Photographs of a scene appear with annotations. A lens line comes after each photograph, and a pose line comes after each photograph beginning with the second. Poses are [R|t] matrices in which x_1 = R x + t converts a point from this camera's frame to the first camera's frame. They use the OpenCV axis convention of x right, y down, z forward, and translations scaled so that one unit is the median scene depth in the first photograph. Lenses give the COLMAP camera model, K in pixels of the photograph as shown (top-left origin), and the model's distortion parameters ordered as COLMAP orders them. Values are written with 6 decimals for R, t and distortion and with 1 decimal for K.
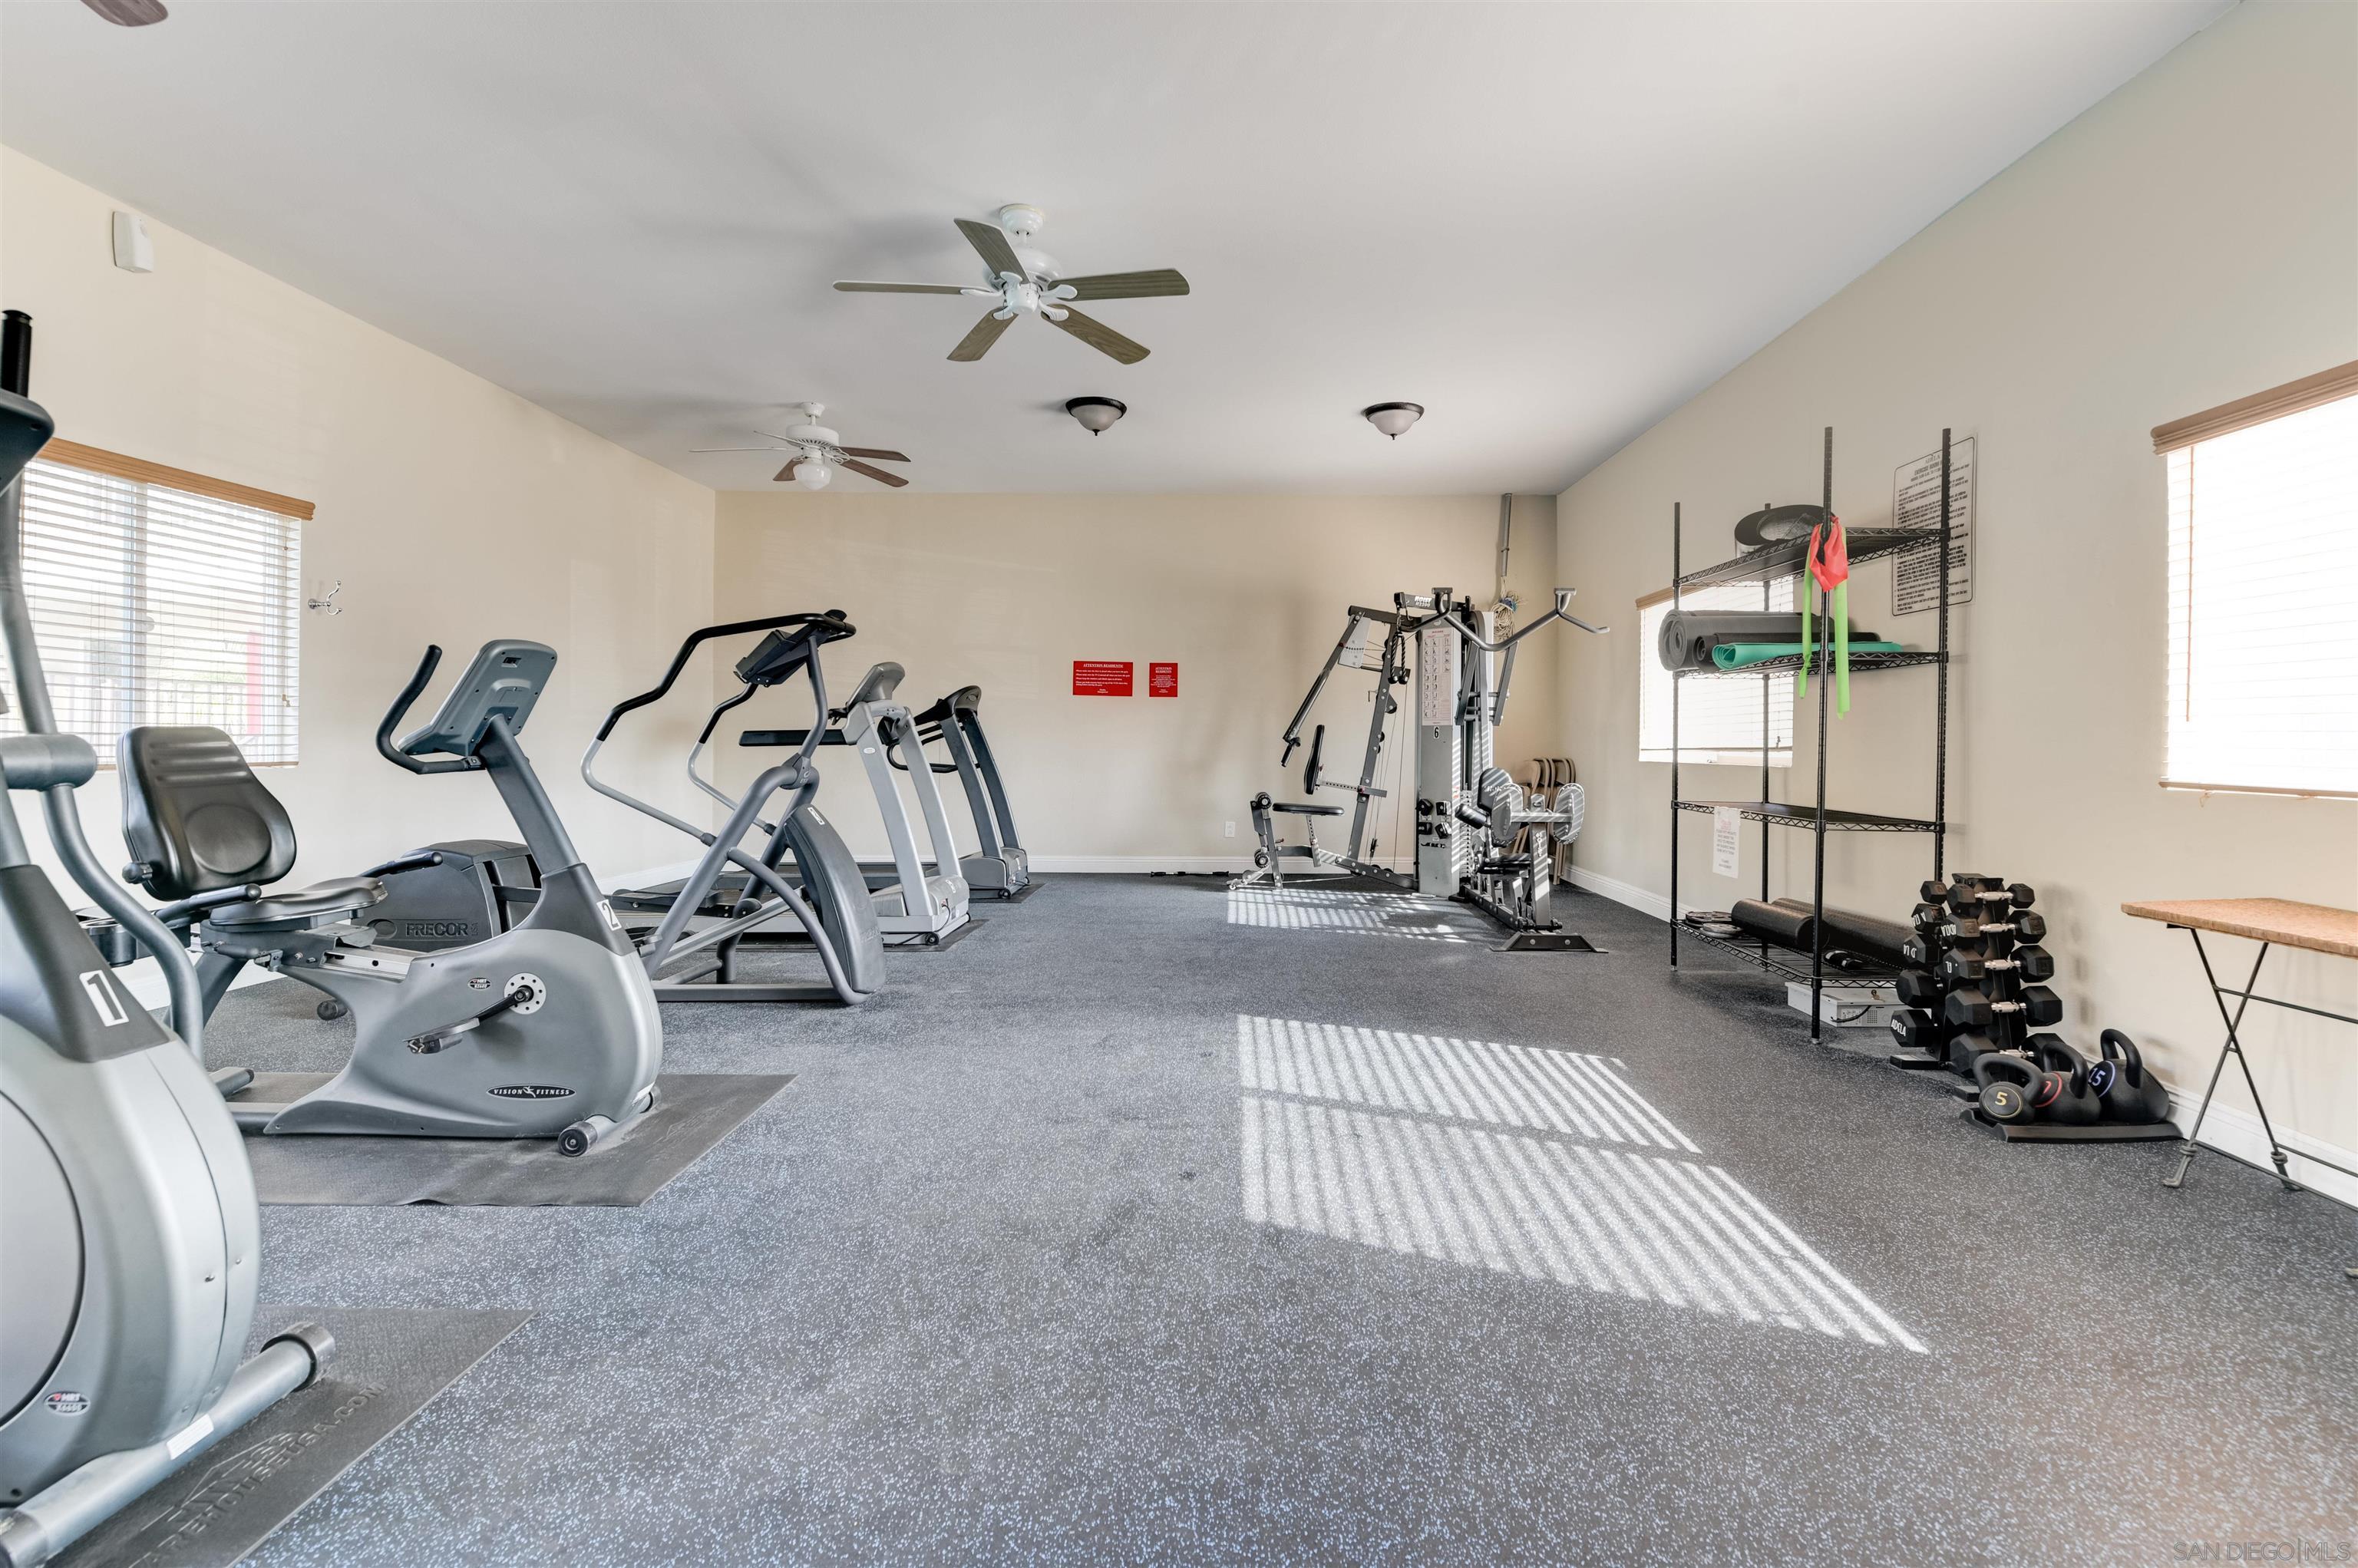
lens RADIAL K [[996.9, 0, 1229.5], [0, 996.9, 736.2], [0, 0, 1]] dist [0.016662, -0.012818]
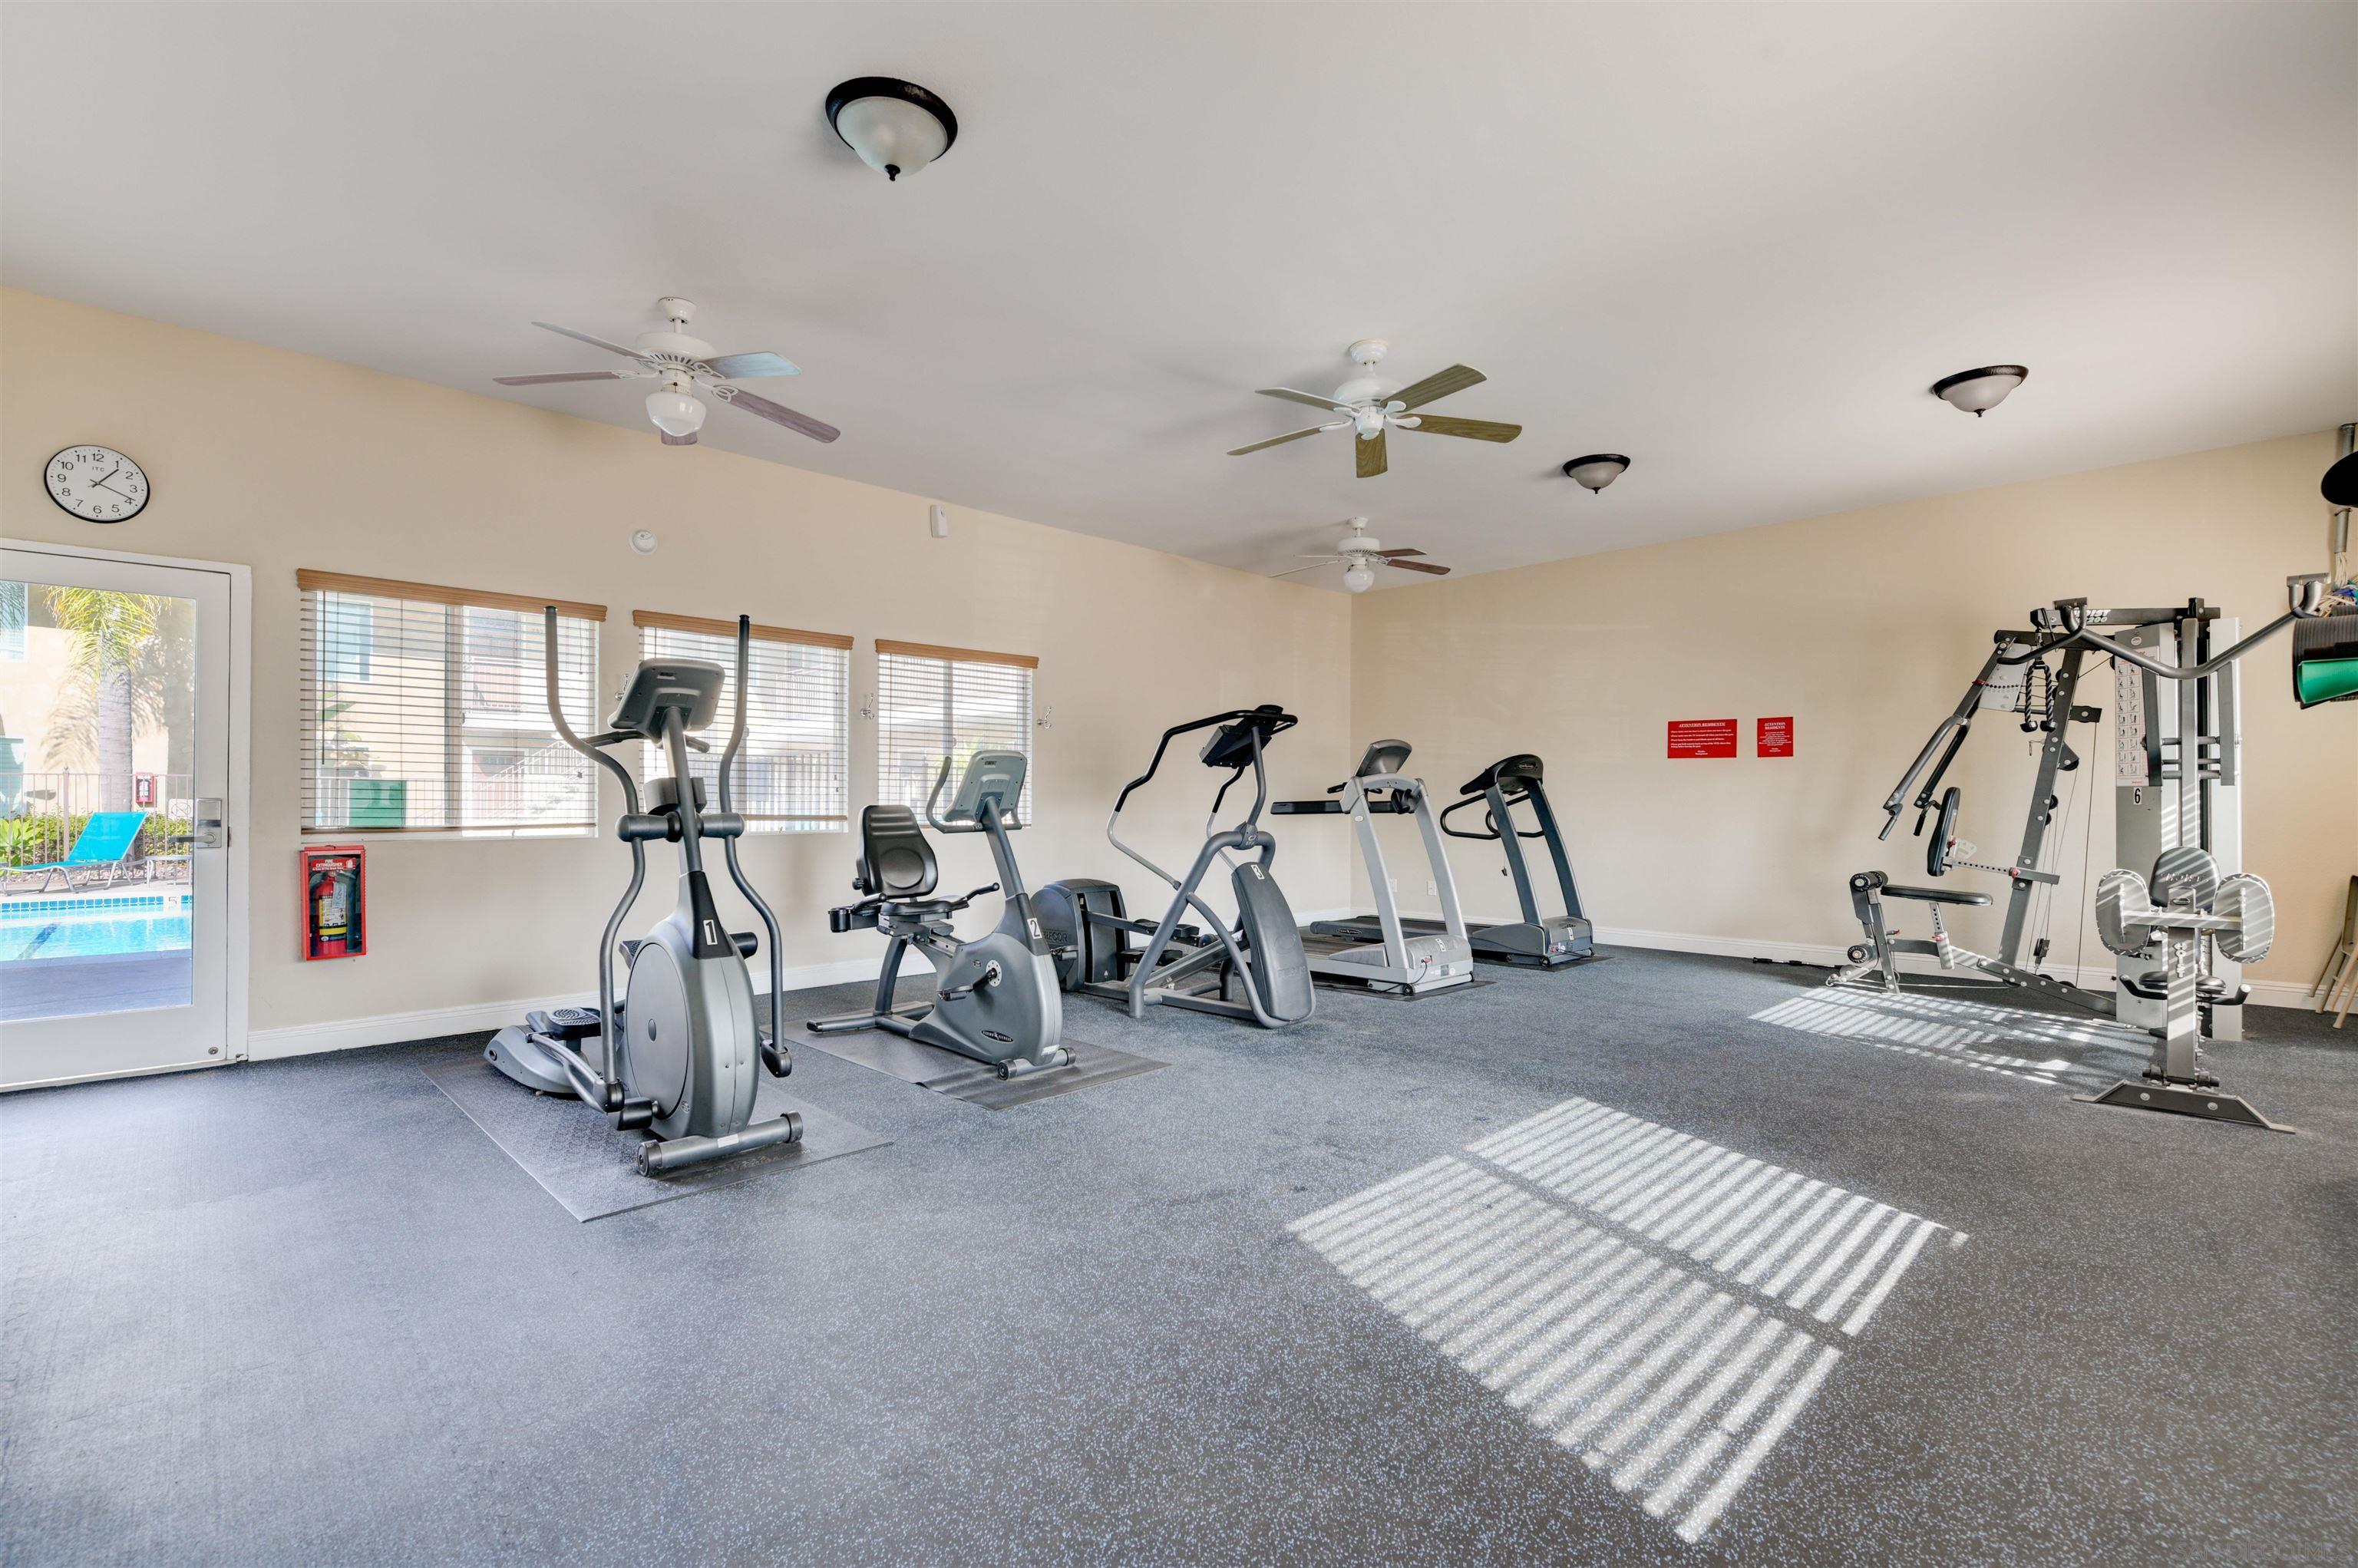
lens RADIAL K [[1052.3, 0, 1240.1], [0, 1052.3, 780.7], [0, 0, 1]] dist [0.000328, -0.009310]
pose [[0.724241, -0.018962, -0.689286, 0.610870], [0.006821, 0.999770, -0.020337, -0.008847], [0.689513, 0.010027, 0.724204, 0.049946]]
